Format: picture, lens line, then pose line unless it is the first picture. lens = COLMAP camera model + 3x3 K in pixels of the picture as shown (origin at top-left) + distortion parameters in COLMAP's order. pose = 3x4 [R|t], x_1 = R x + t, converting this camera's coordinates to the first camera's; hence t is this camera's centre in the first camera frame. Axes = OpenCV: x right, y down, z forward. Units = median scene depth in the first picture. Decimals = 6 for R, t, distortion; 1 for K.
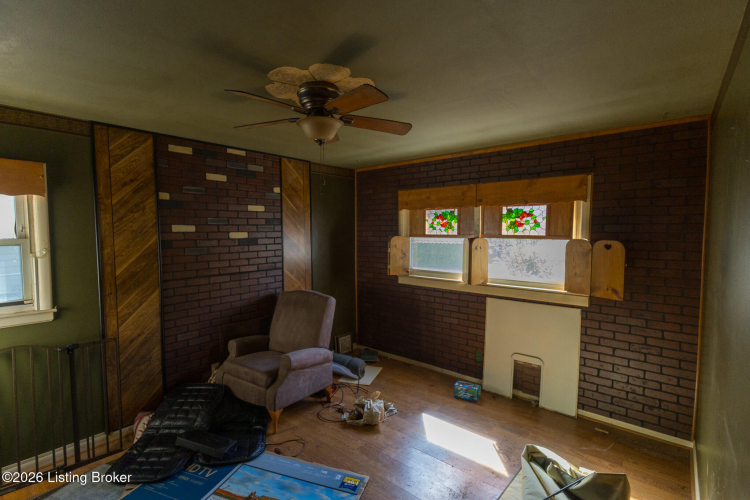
lens RADIAL K [[354.9, 0, 373.4], [0, 354.9, 251.2], [0, 0, 1]] dist [-0.000661, 0.001031]
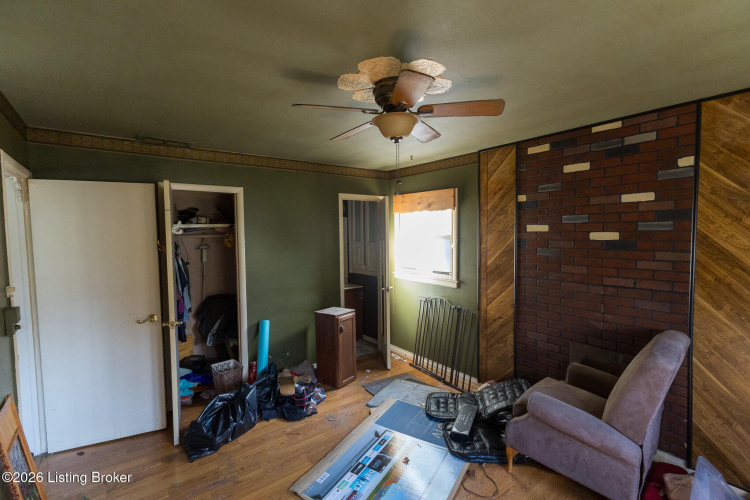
lens RADIAL K [[354.9, 0, 373.4], [0, 354.9, 251.2], [0, 0, 1]] dist [-0.000661, 0.001031]
pose [[-0.239601, 0.058712, -0.969094, 0.587796], [-0.049539, 0.996130, 0.072598, -0.052982], [0.969607, 0.065403, -0.235766, 0.854876]]
